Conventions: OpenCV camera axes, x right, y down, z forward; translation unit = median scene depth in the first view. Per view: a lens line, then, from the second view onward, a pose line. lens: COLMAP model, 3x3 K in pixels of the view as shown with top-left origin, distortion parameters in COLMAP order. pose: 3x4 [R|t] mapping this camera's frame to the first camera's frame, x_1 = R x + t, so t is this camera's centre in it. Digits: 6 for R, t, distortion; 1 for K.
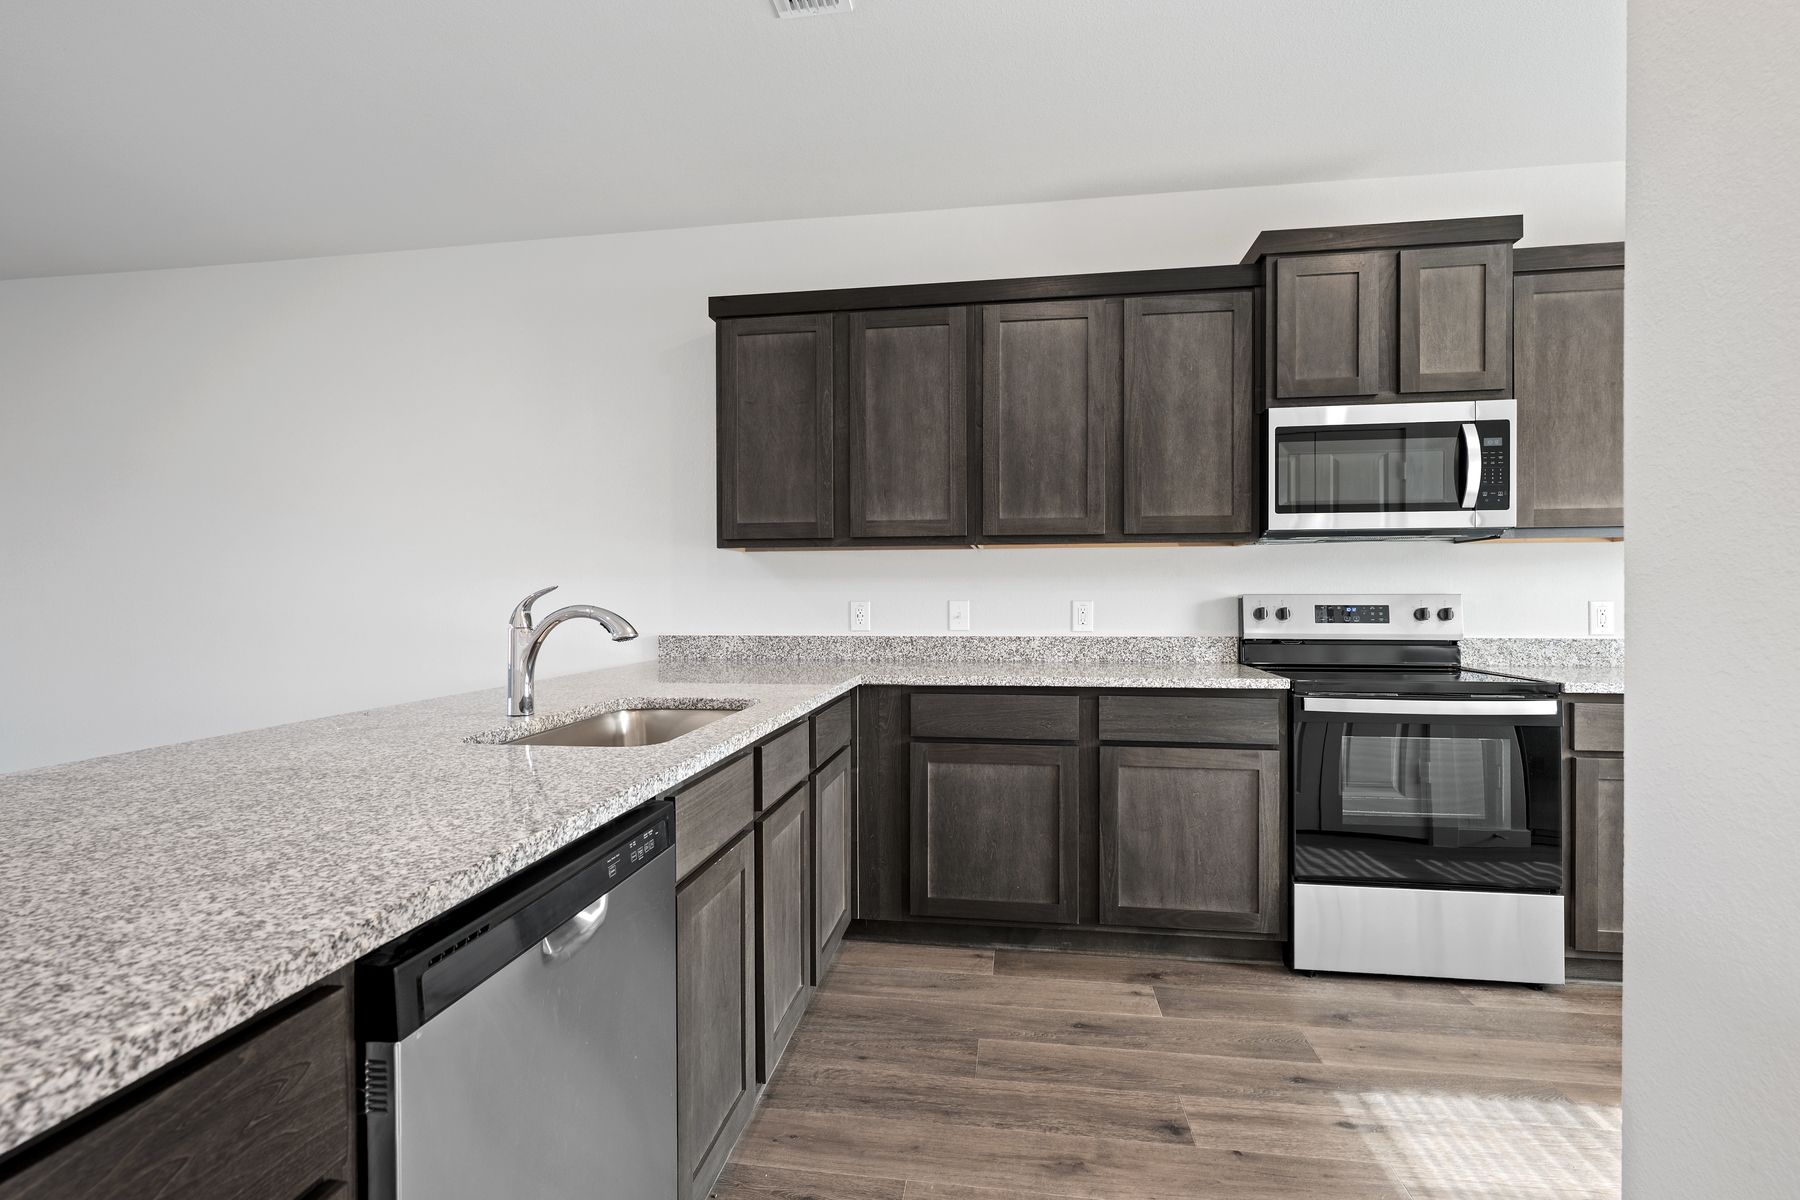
lens RADIAL K [[839.5, 0, 890.4], [0, 839.5, 597.5], [0, 0, 1]] dist [-0.001064, 0.000391]
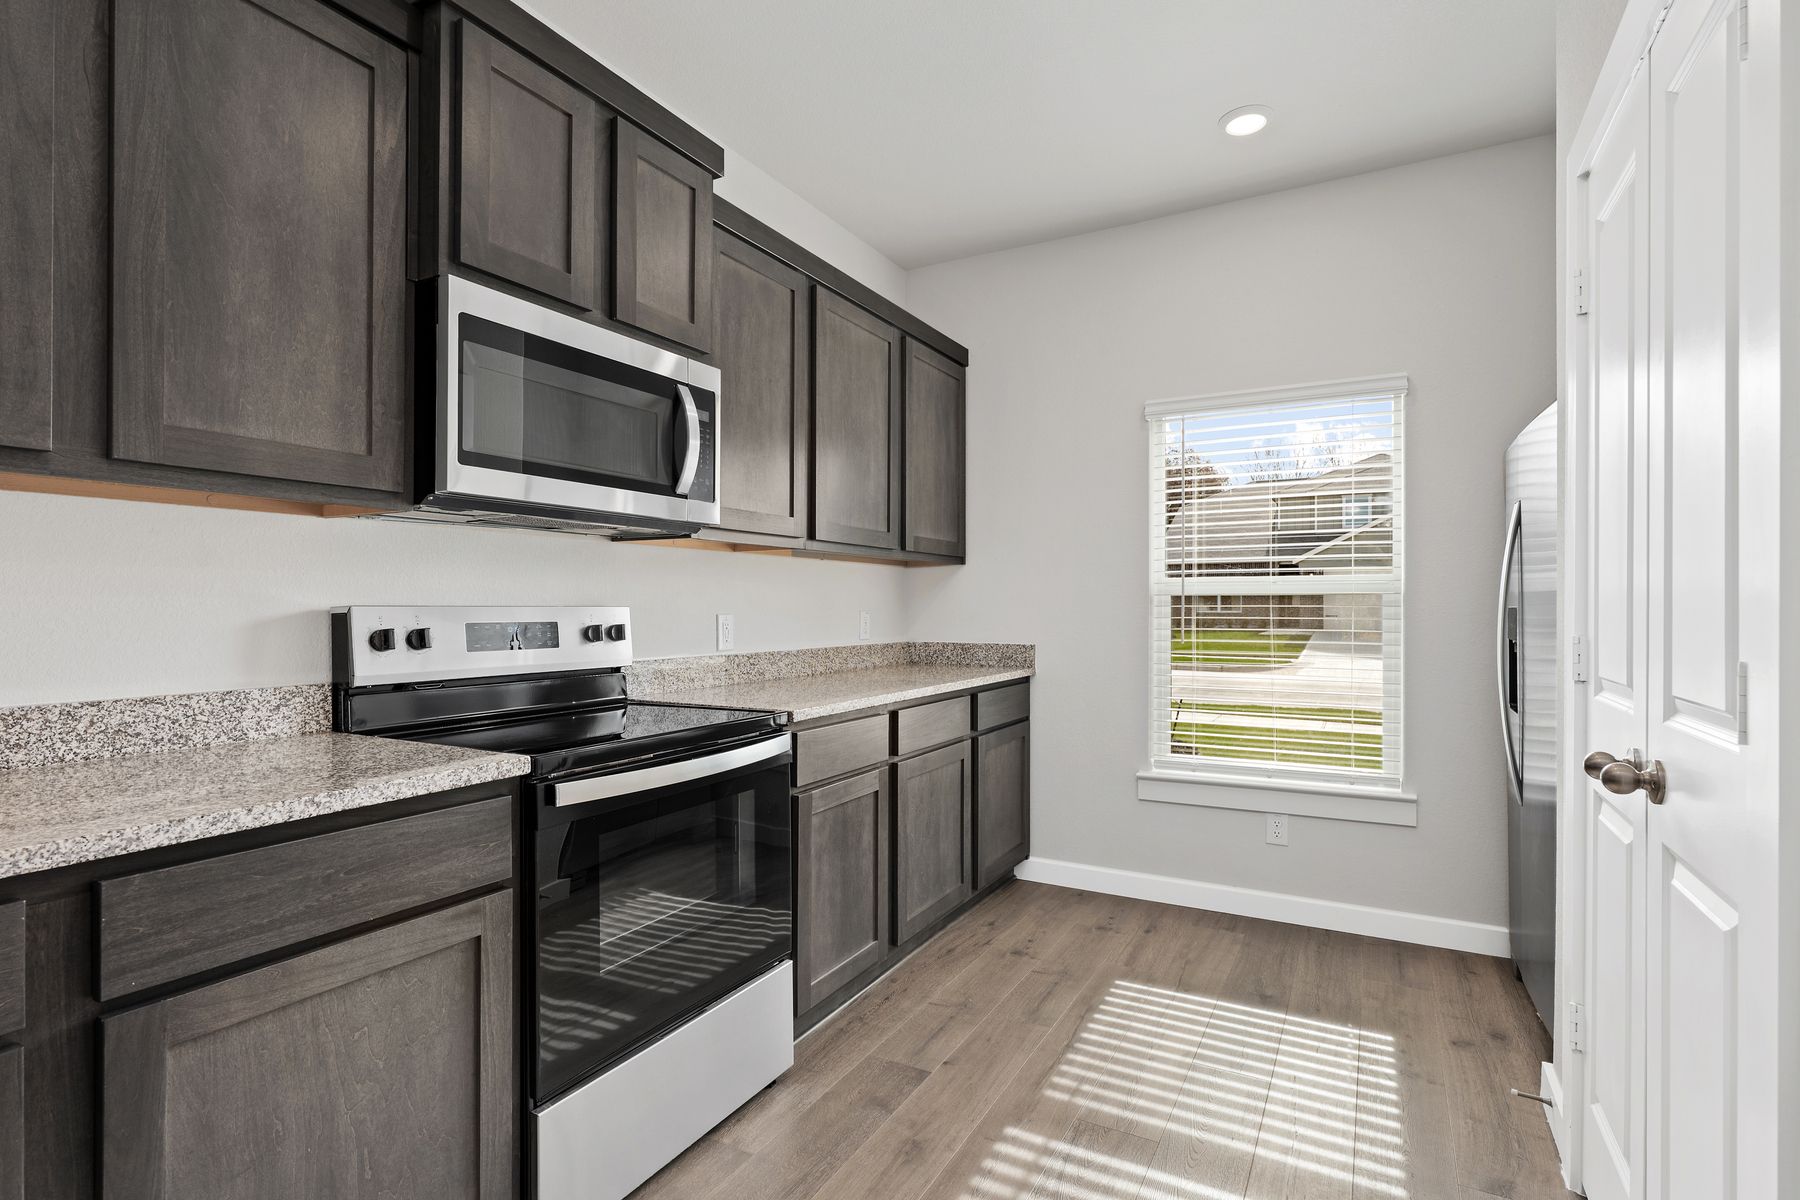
lens RADIAL K [[865.7, 0, 912.6], [0, 865.7, 605.8], [0, 0, 1]] dist [-0.003123, -0.000103]
pose [[0.338498, 0.003569, 0.940960, 0.013120], [0.000540, 0.999992, -0.003987, -0.001305], [-0.940967, 0.001857, 0.338493, 0.512225]]
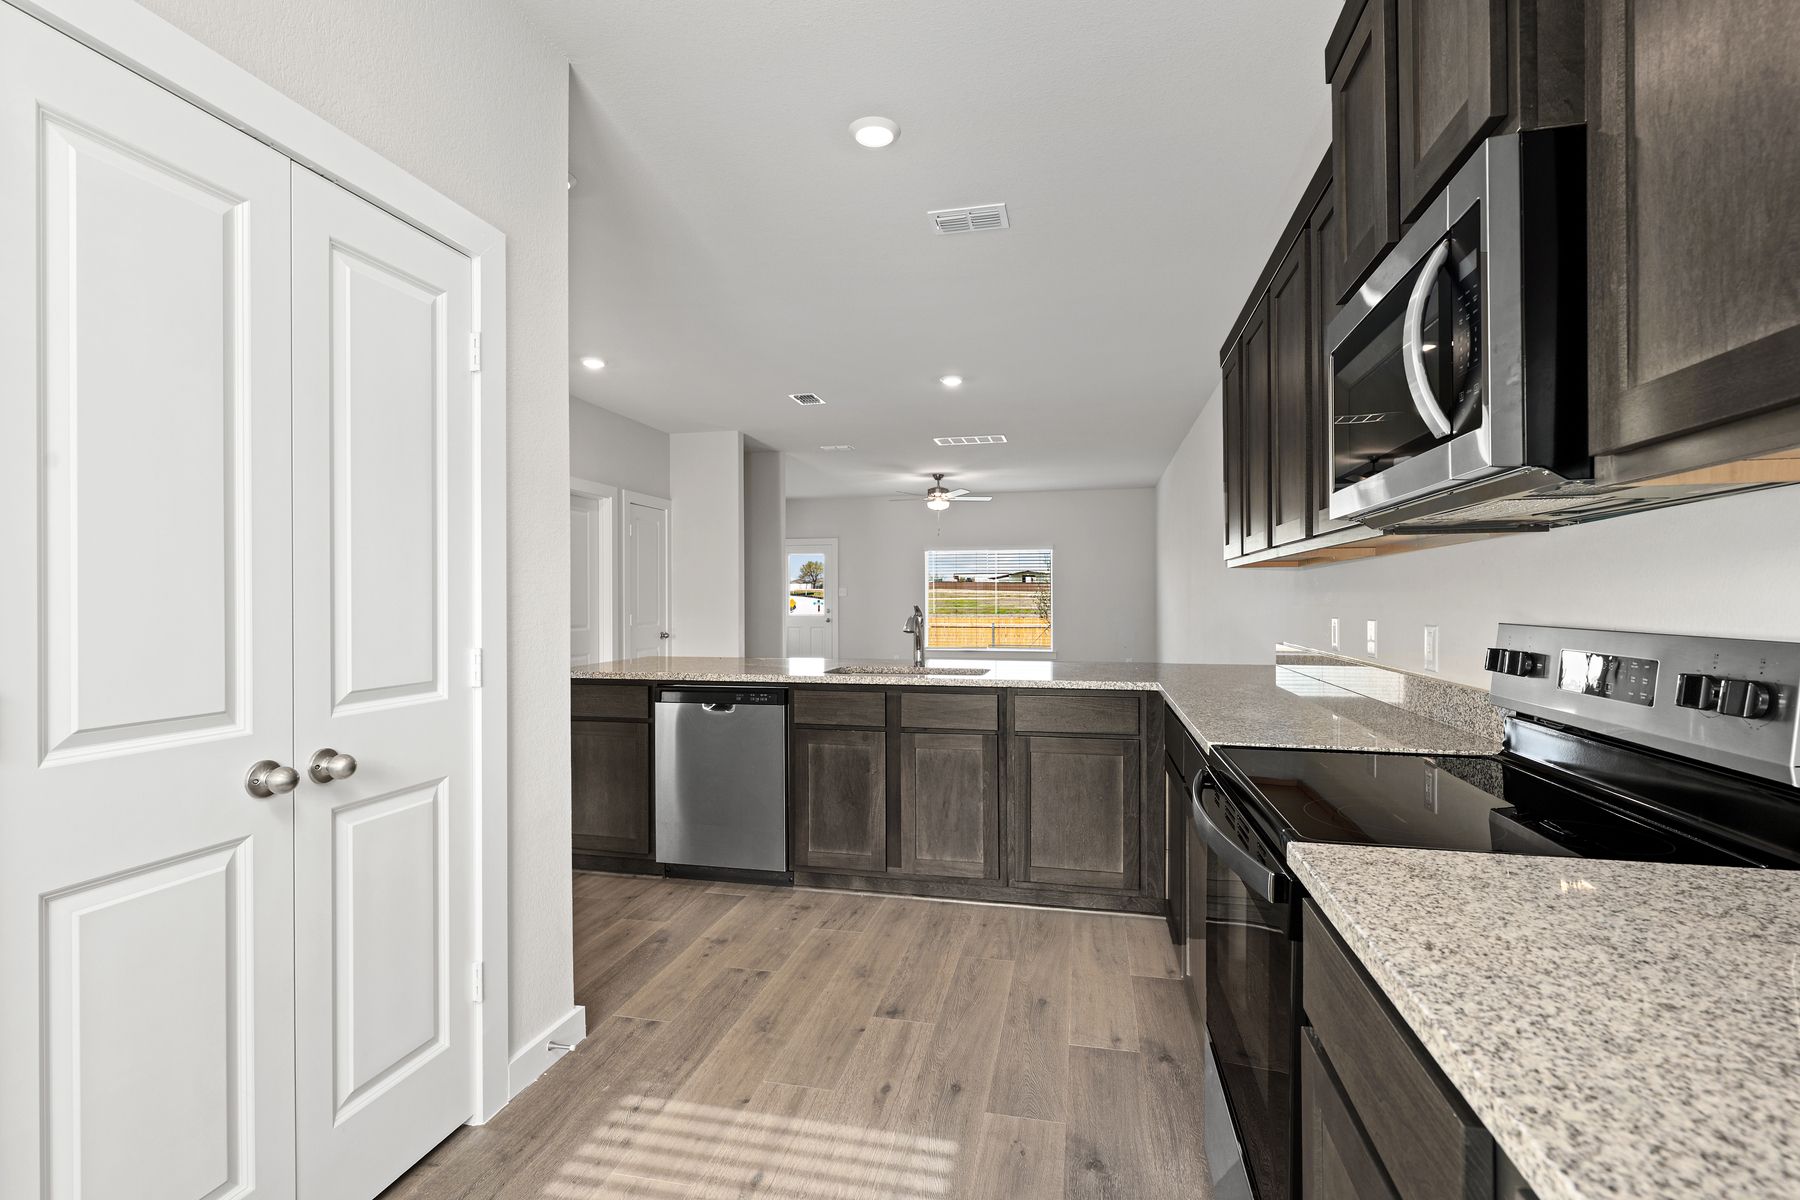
lens RADIAL K [[839.5, 0, 890.4], [0, 839.5, 597.5], [0, 0, 1]] dist [-0.001064, 0.000391]
pose [[-0.079281, 0.002018, -0.996850, 1.100482], [0.002190, 0.999996, 0.001851, -0.024458], [0.996850, -0.002036, -0.079285, 0.722151]]
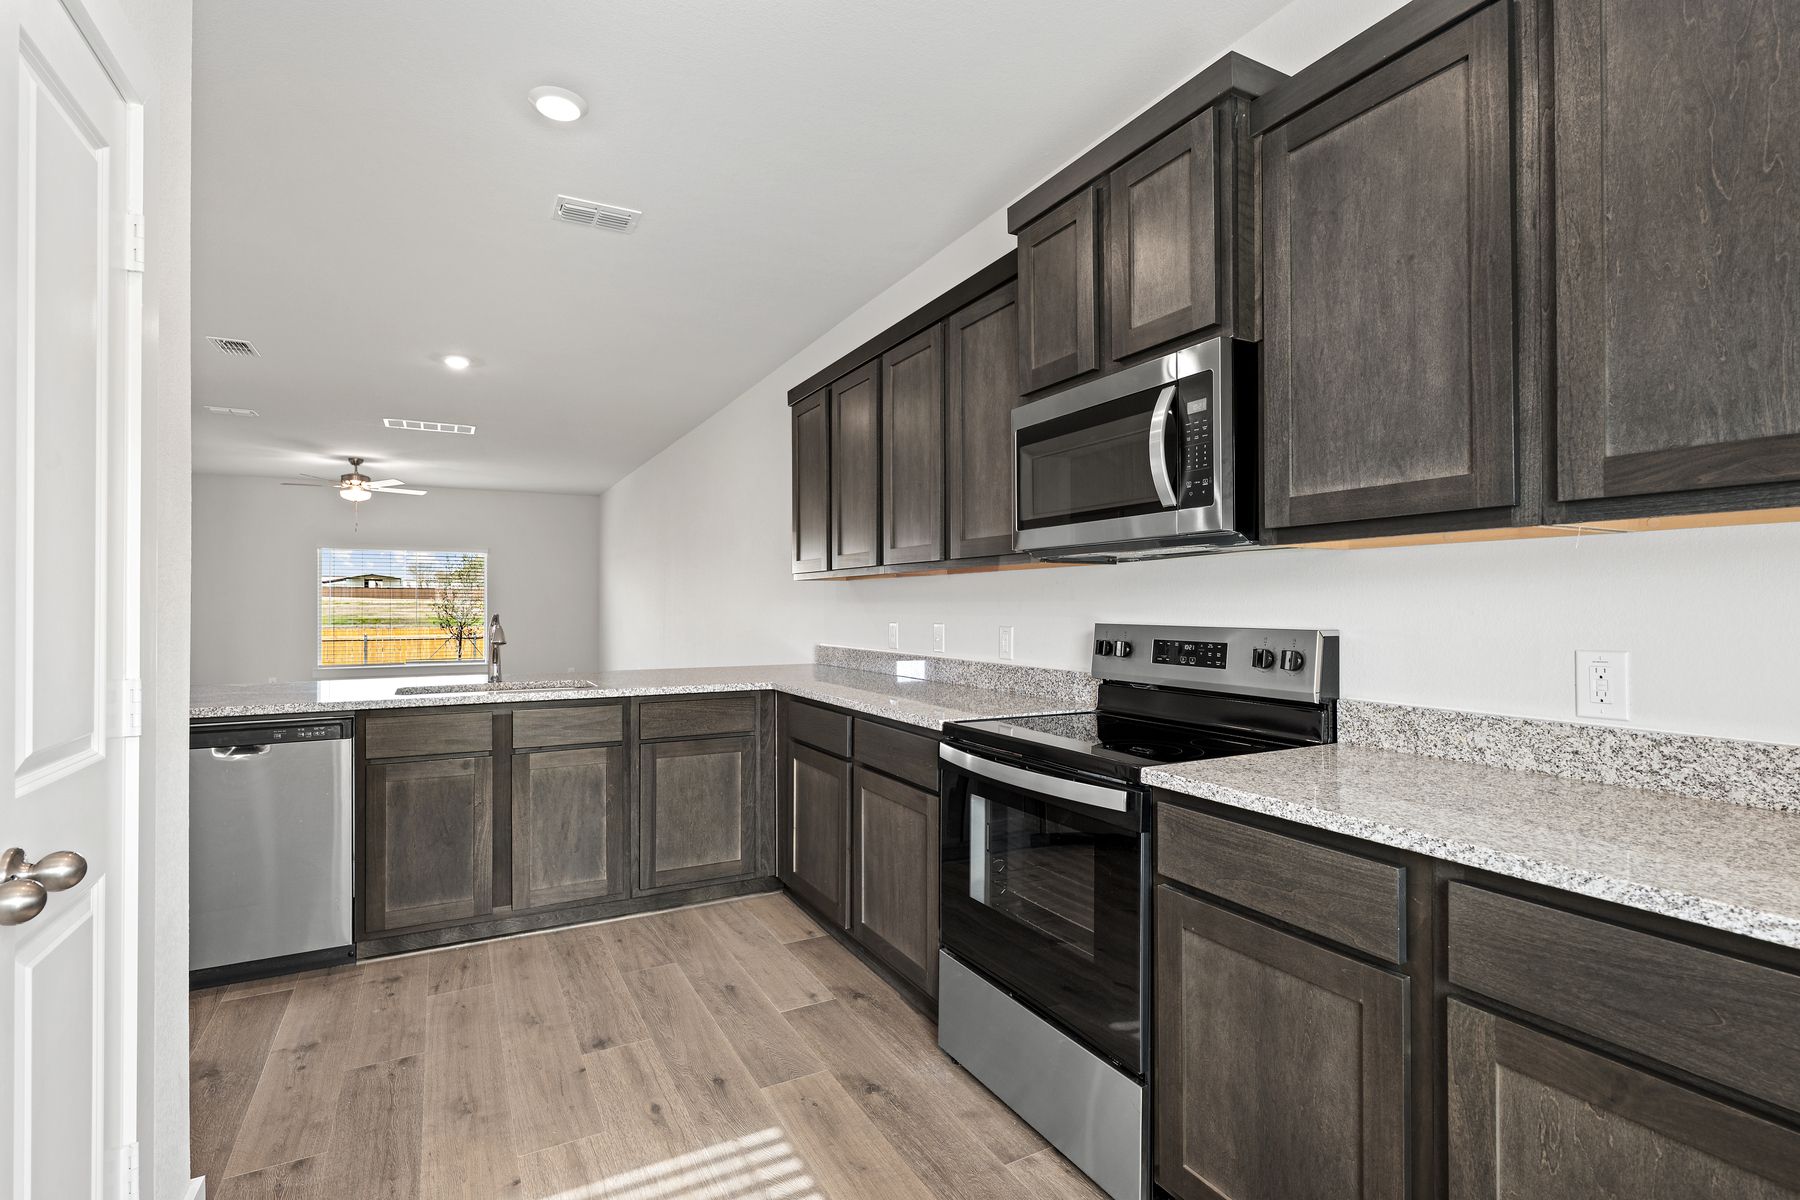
lens RADIAL K [[839.5, 0, 890.4], [0, 839.5, 597.5], [0, 0, 1]] dist [-0.001064, 0.000391]
pose [[0.598355, -0.005134, -0.801215, 1.066037], [-0.001961, 0.999967, -0.007872, -0.024762], [0.801229, 0.006281, 0.598325, 0.382506]]
